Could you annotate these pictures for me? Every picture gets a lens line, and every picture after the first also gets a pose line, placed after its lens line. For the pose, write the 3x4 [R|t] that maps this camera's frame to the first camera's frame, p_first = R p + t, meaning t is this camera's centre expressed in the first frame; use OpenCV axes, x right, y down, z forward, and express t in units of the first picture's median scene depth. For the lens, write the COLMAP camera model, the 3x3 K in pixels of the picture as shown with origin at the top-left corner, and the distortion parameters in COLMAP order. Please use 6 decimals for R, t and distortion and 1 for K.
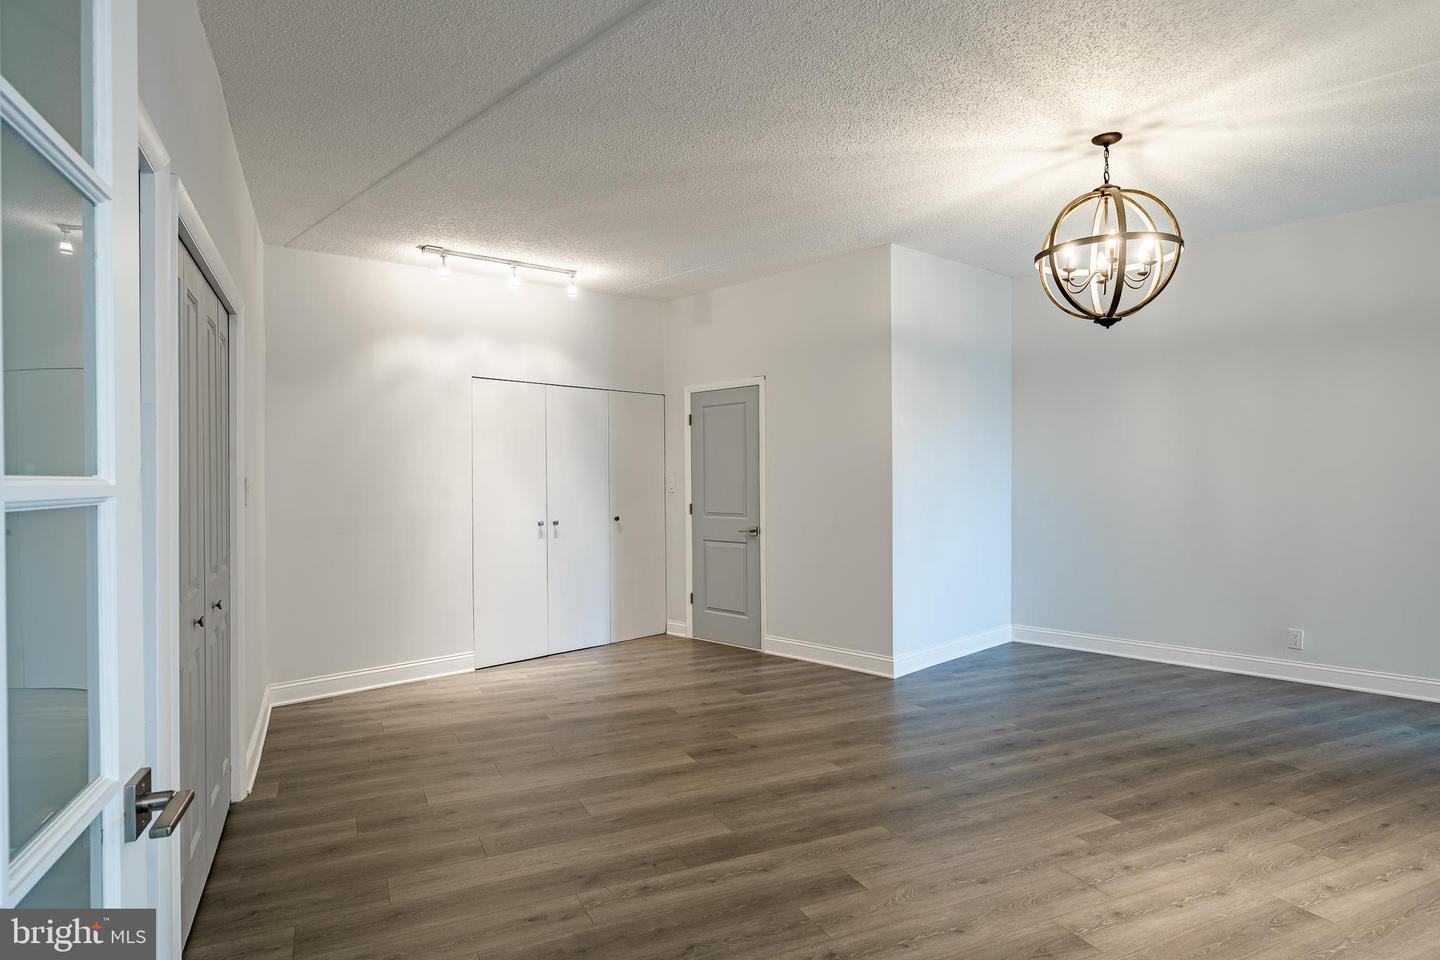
lens RADIAL K [[803.0, 0, 718.2], [0, 803.0, 480.6], [0, 0, 1]] dist [0.002233, 0.001215]
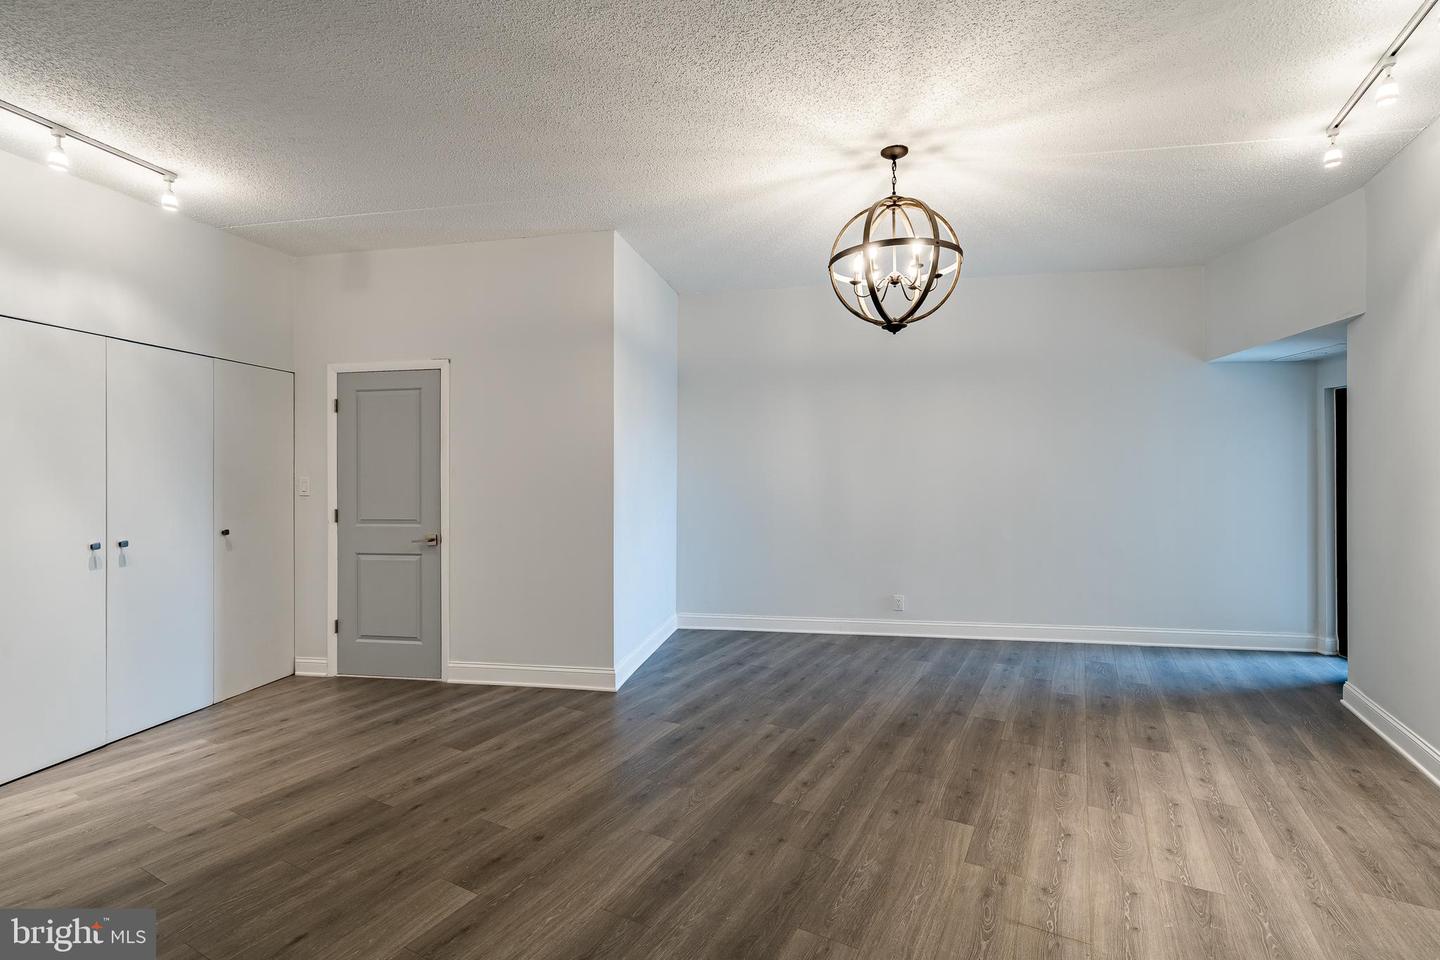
lens RADIAL K [[663.3, 0, 723.3], [0, 663.3, 471.2], [0, 0, 1]] dist [-0.000215, -0.000195]
pose [[0.817216, 0.006690, 0.576293, -0.131678], [0.001119, 0.999912, -0.013195, -0.000761], [-0.576331, 0.011428, 0.817137, 0.299803]]
